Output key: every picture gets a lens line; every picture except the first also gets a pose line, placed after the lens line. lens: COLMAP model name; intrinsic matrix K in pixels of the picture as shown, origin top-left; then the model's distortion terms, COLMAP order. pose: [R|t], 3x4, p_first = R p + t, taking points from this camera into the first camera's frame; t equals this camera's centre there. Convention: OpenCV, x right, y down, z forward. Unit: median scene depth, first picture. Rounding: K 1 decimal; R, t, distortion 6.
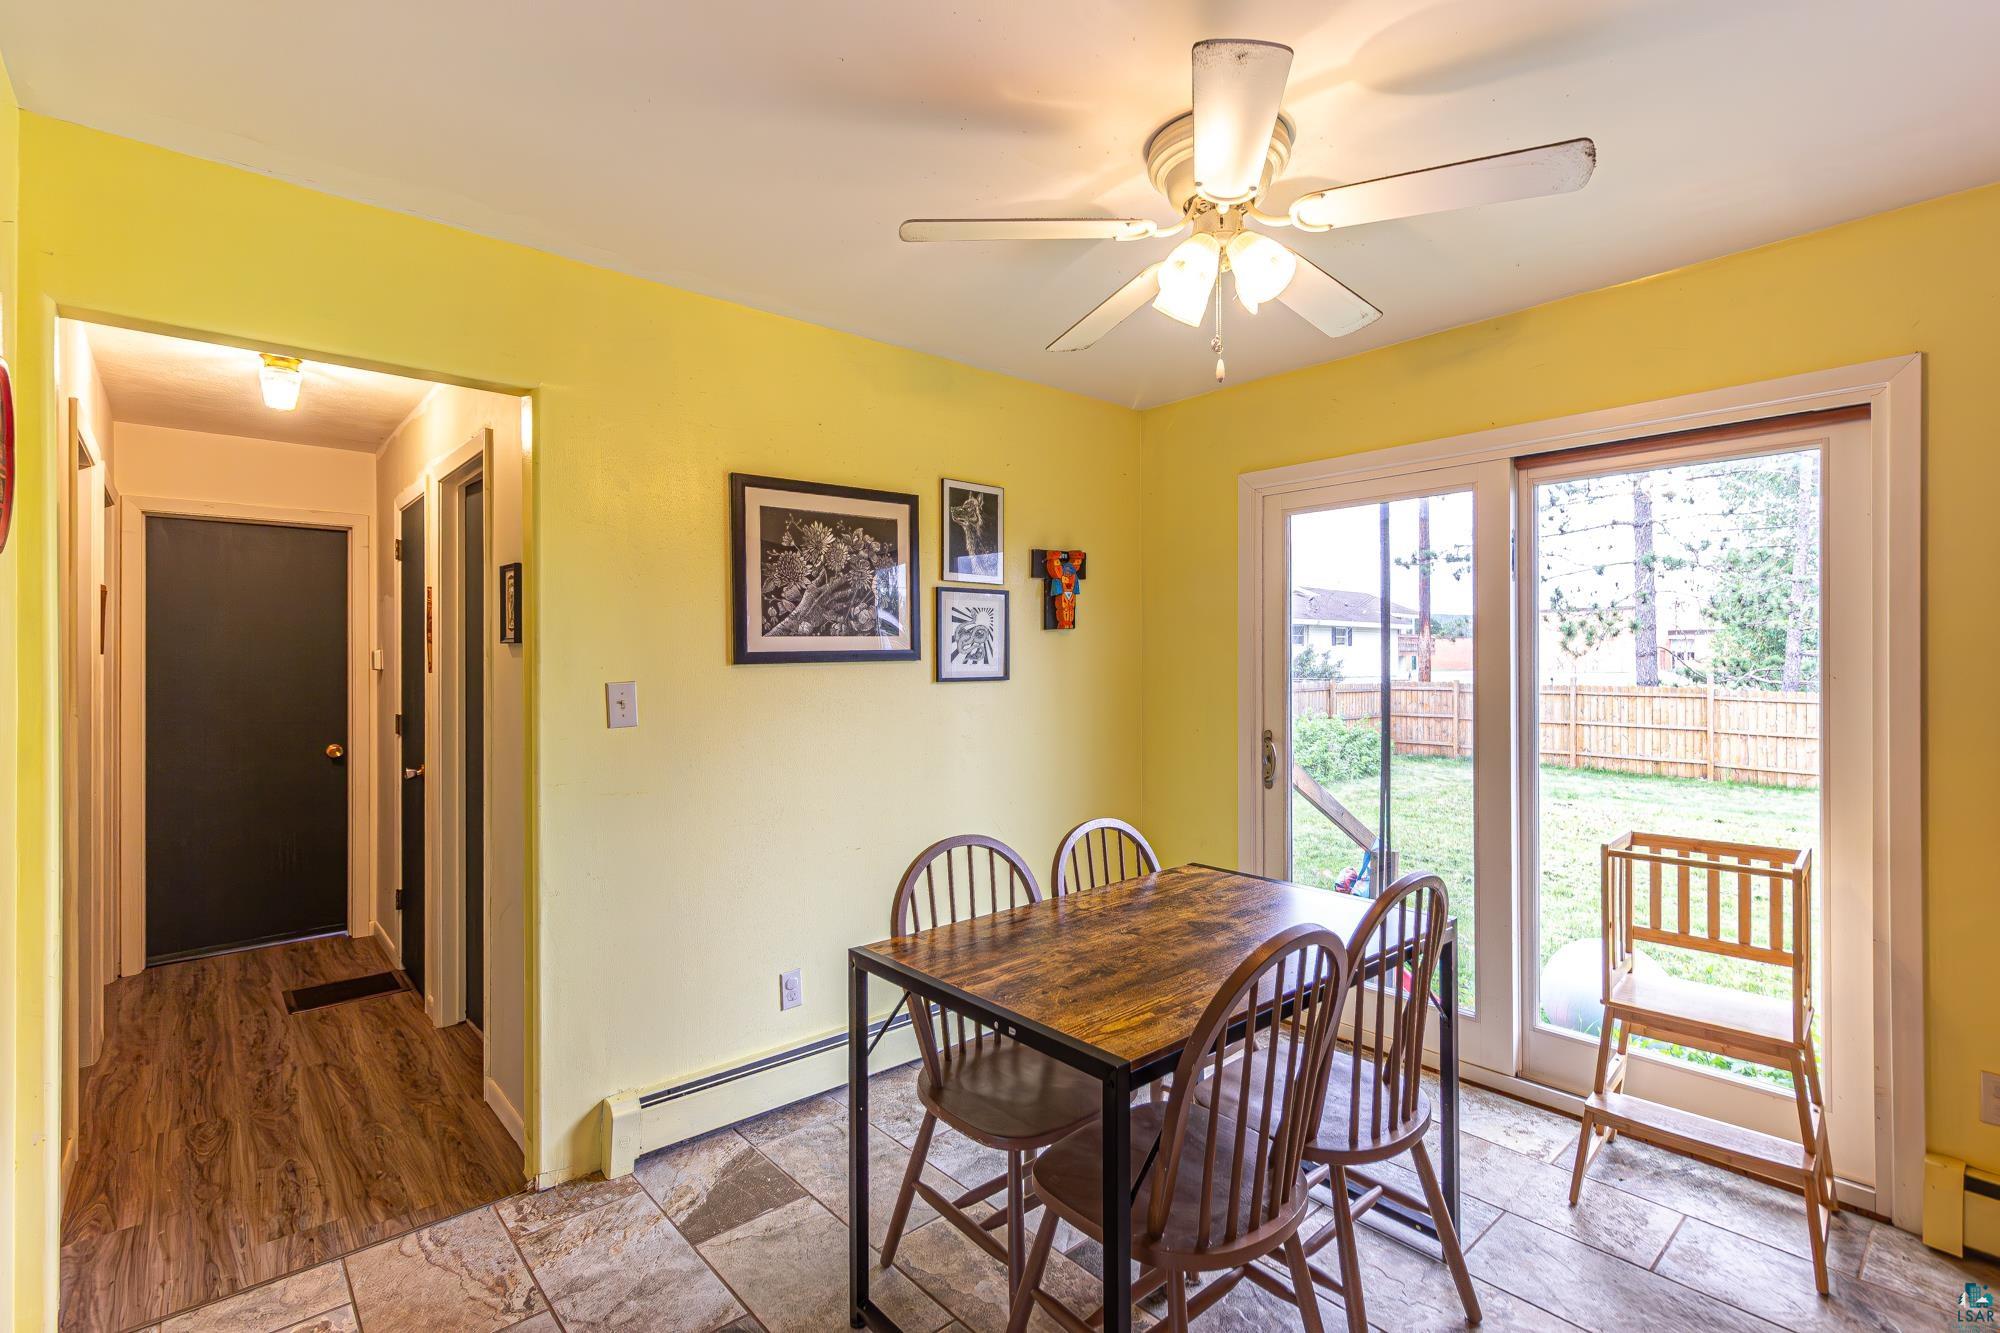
lens RADIAL K [[949.5, 0, 1024.3], [0, 949.5, 661.5], [0, 0, 1]] dist [-0.002481, -0.000245]
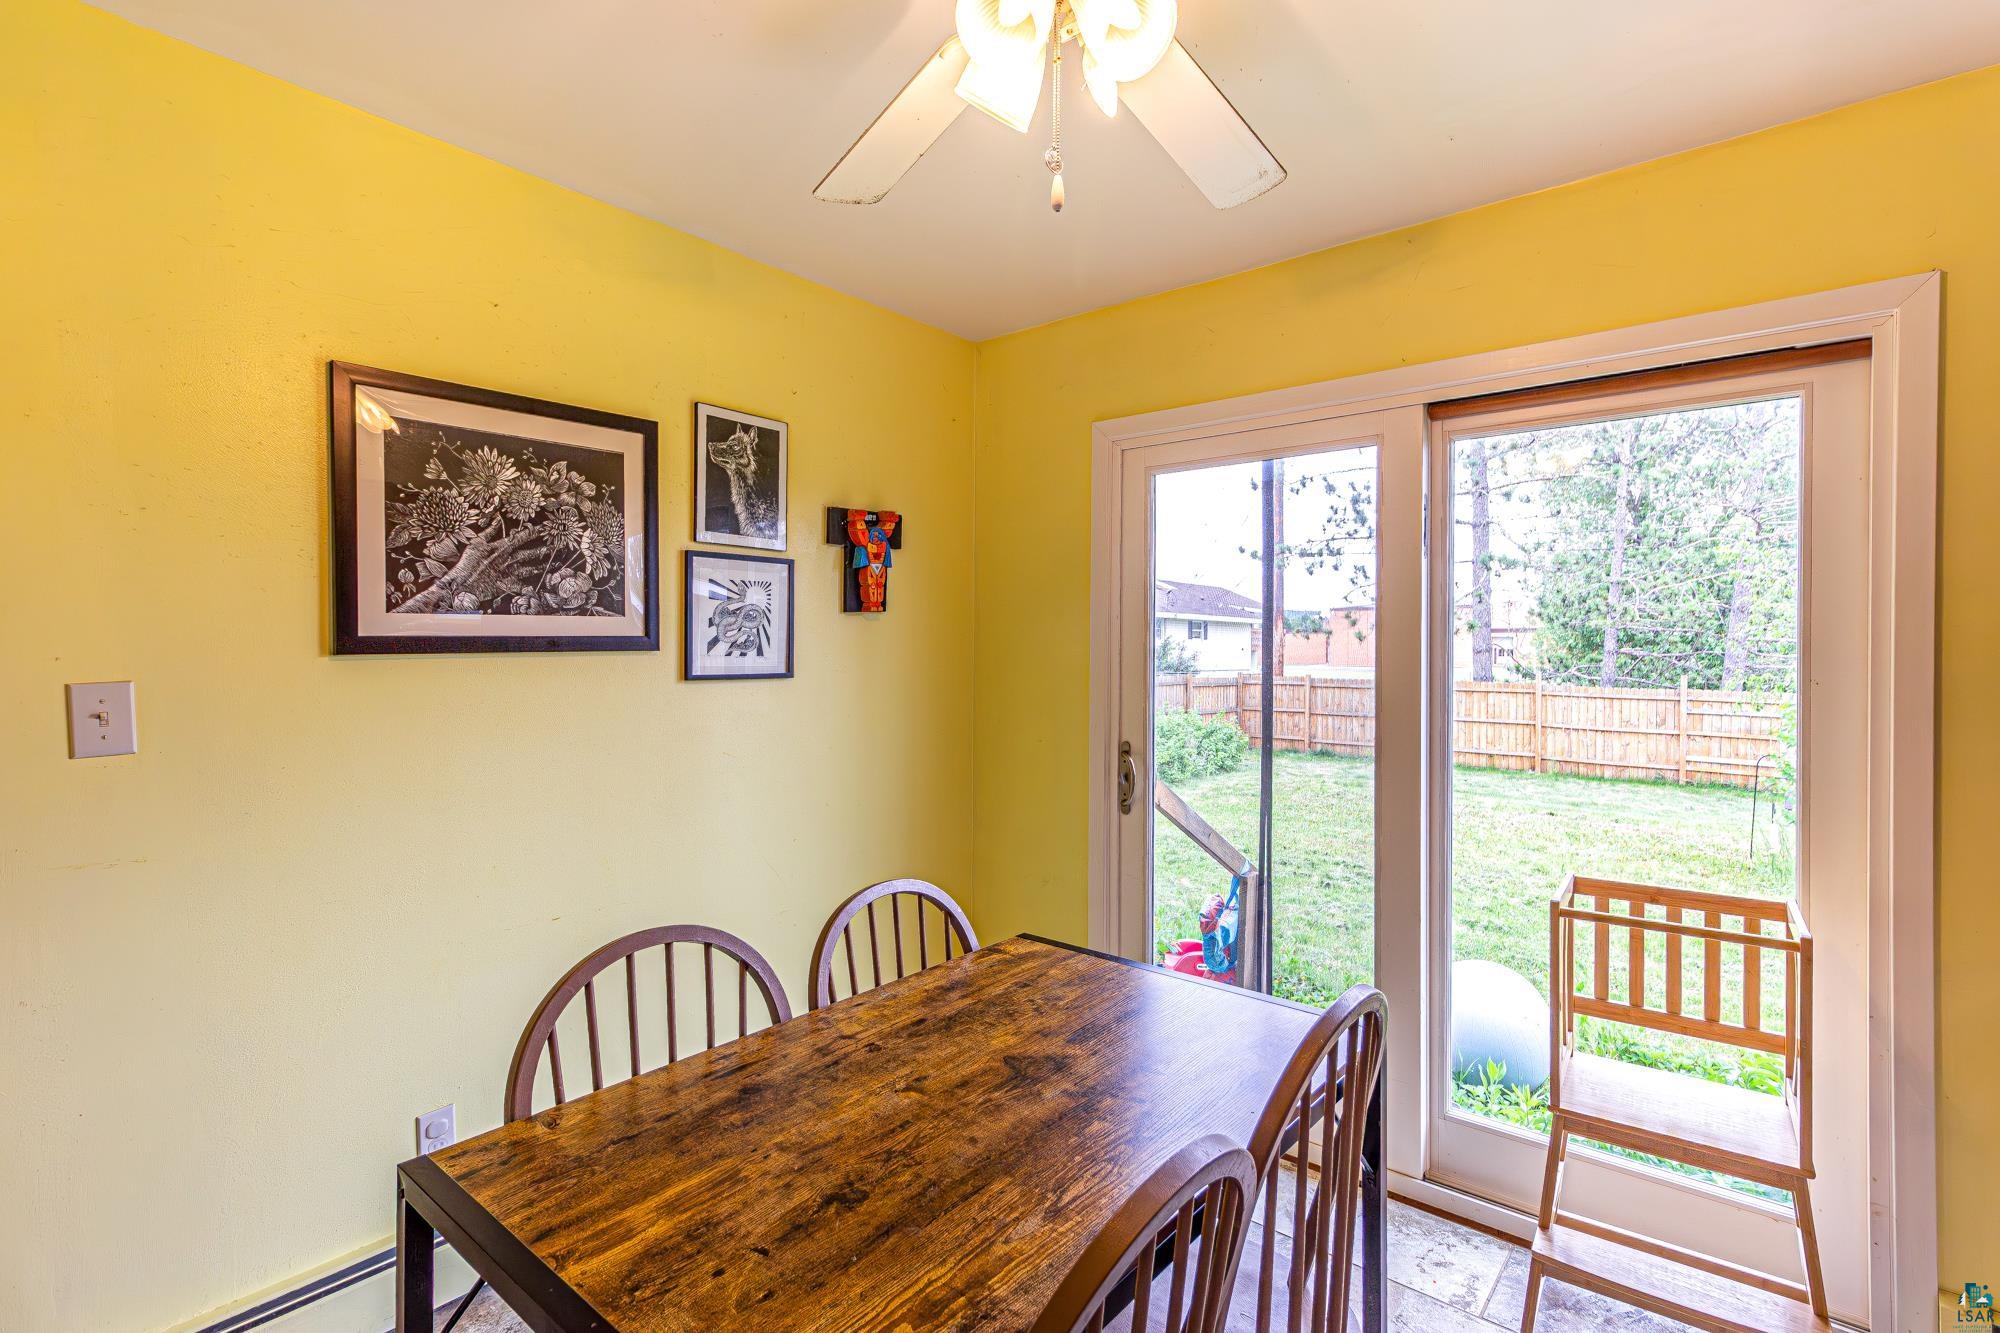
lens RADIAL K [[958.9, 0, 1053.3], [0, 958.9, 651.6], [0, 0, 1]] dist [0.000925, 0.000181]
pose [[0.984578, 0.009076, 0.174709, 0.062480], [-0.008820, 0.999959, -0.002246, -0.001791], [-0.174723, 0.000670, 0.984617, 0.245348]]
